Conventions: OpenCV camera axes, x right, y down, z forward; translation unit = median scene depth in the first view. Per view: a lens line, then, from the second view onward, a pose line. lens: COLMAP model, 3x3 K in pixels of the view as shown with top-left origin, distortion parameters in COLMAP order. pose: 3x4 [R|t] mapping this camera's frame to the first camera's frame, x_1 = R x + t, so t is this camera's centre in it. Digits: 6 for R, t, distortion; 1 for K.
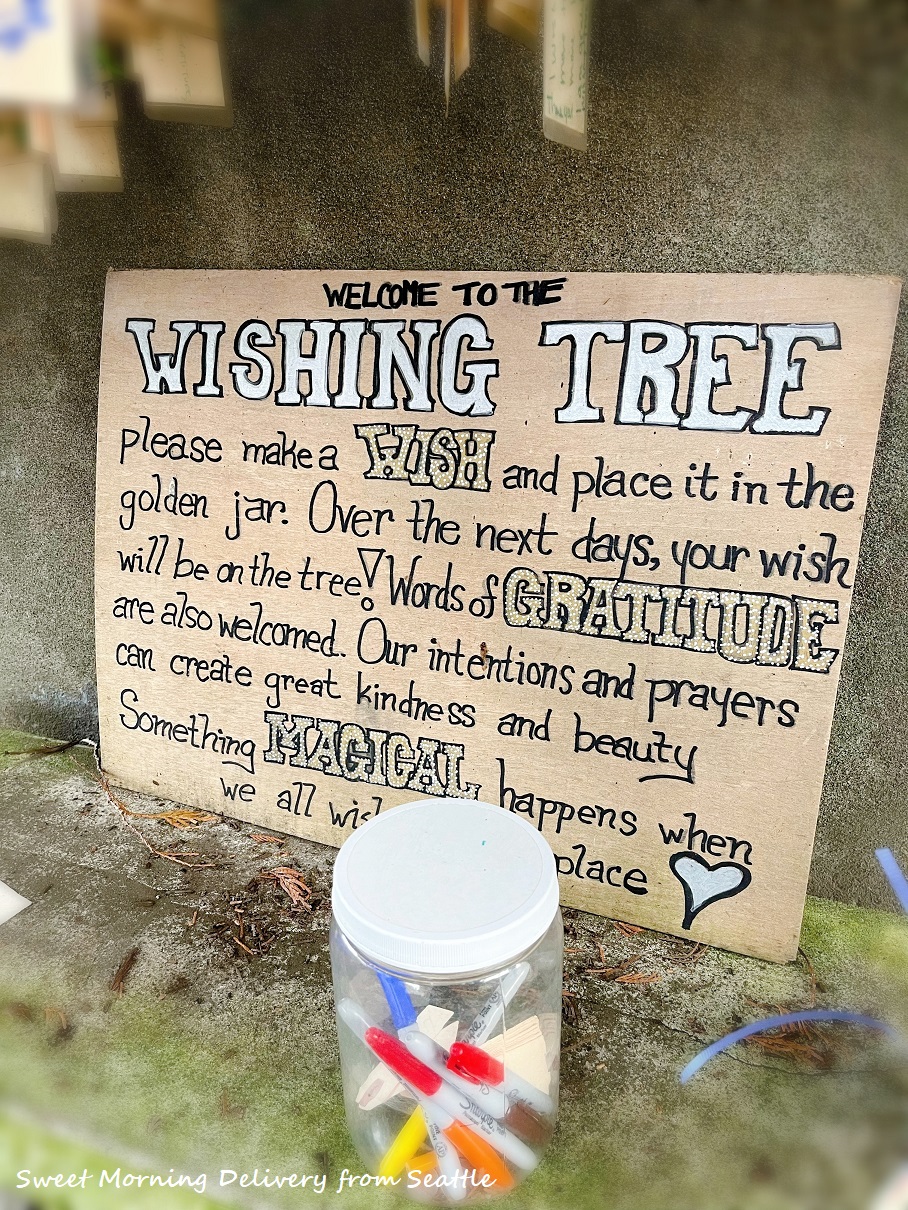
lens RADIAL K [[919.0, 0, 454.9], [0, 919.0, 609.0], [0, 0, 1]] dist [0.023421, -0.000964]
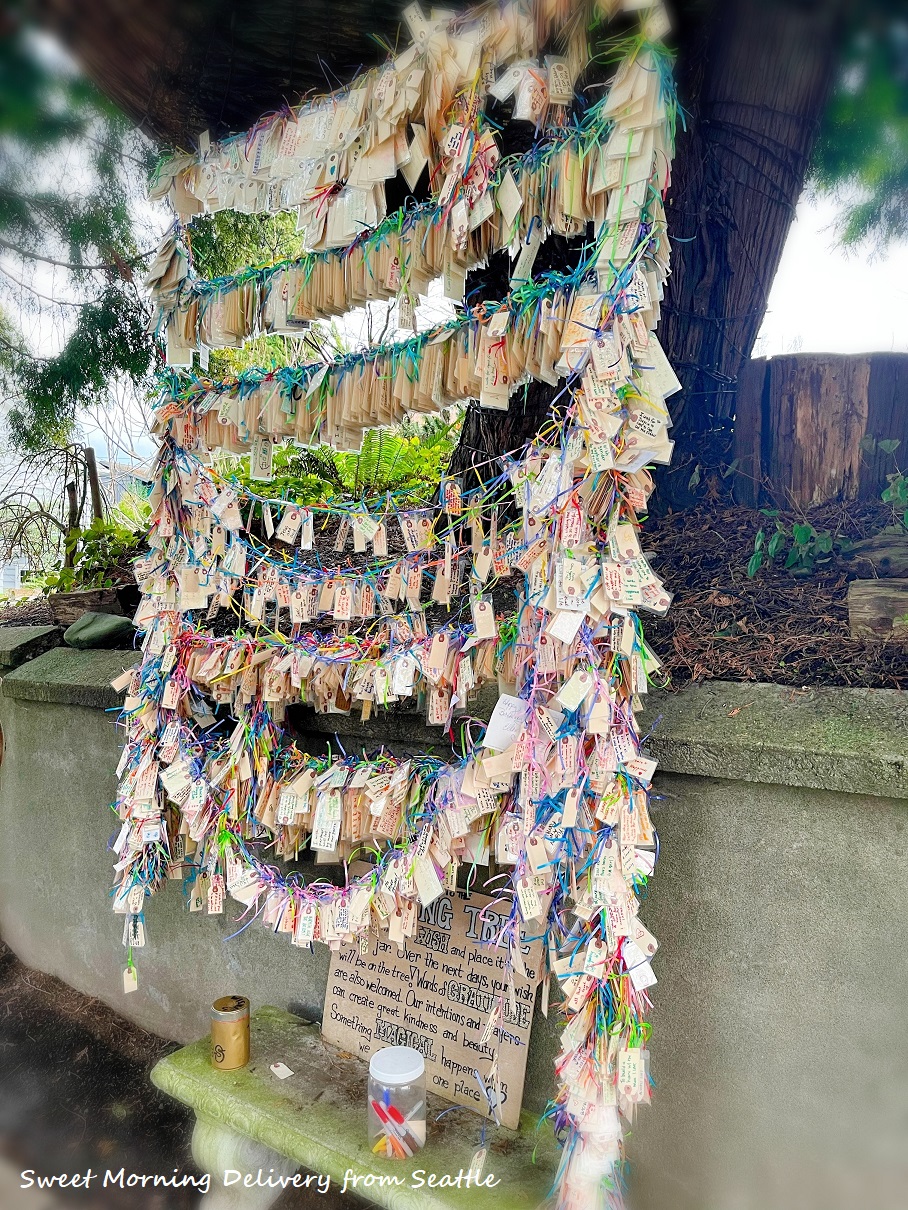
lens RADIAL K [[919.0, 0, 460.3], [0, 919.0, 608.7], [0, 0, 1]] dist [0.023421, -0.000964]
pose [[0.964760, 0.036197, -0.260628, 0.840304], [-0.123673, 0.936648, -0.327712, -0.197211], [0.232255, 0.348397, 0.908118, -2.251323]]
